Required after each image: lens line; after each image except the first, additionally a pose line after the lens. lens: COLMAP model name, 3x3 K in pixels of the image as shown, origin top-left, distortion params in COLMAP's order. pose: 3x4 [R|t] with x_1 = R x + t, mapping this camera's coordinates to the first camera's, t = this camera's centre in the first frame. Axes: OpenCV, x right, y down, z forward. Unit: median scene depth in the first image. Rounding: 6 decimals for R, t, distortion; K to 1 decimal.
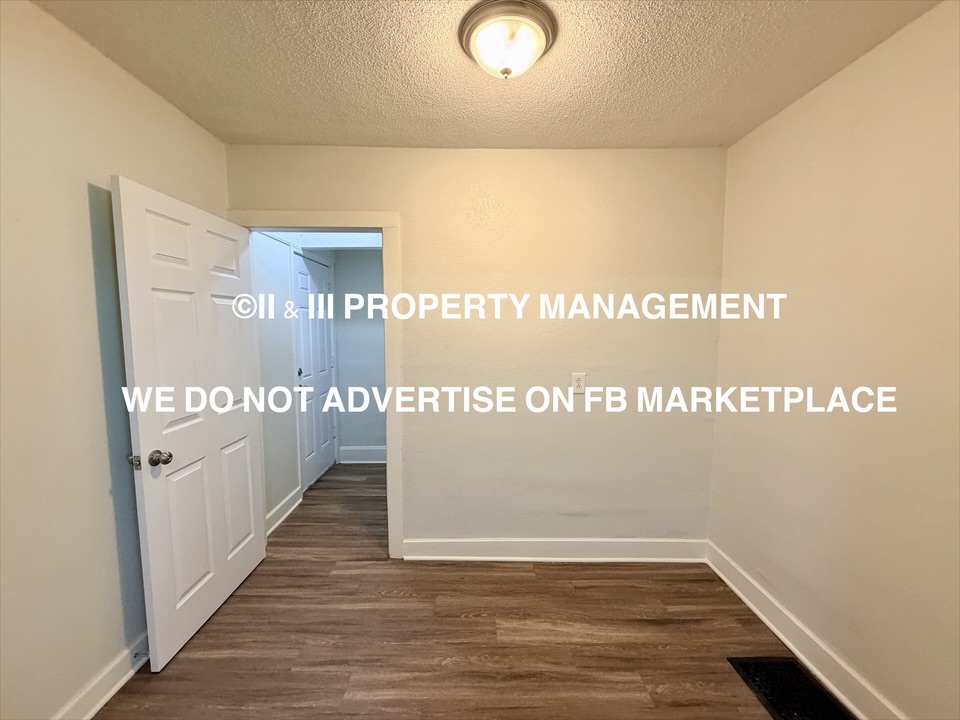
lens RADIAL K [[384.0, 0, 475.7], [0, 384.0, 359.8], [0, 0, 1]] dist [-0.001905, 0.000863]
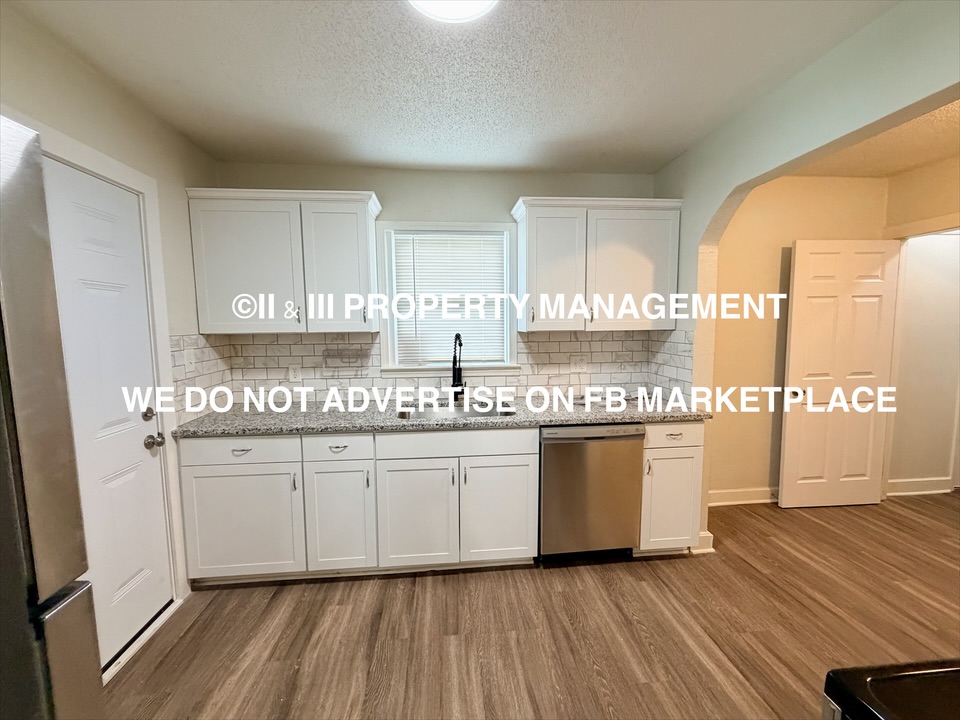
lens RADIAL K [[384.0, 0, 475.4], [0, 384.0, 354.7], [0, 0, 1]] dist [-0.001905, 0.000863]
pose [[0.073263, 0.078300, -0.994234, 0.675678], [-0.075046, 0.994520, 0.072793, 0.053112], [0.994485, 0.069280, 0.078737, -0.527355]]
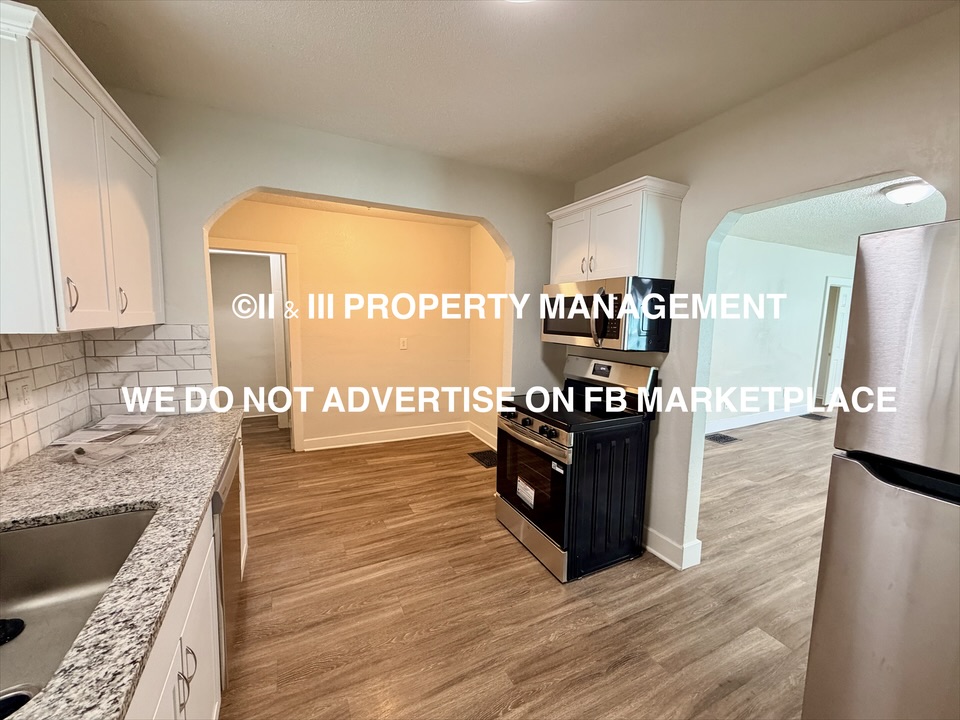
lens RADIAL K [[384.0, 0, 475.8], [0, 384.0, 357.4], [0, 0, 1]] dist [-0.001905, 0.000863]
pose [[0.904886, -0.037612, 0.423989, -0.251872], [0.025609, 0.999095, 0.033974, 0.088286], [-0.424883, -0.019885, 0.905030, -1.020165]]
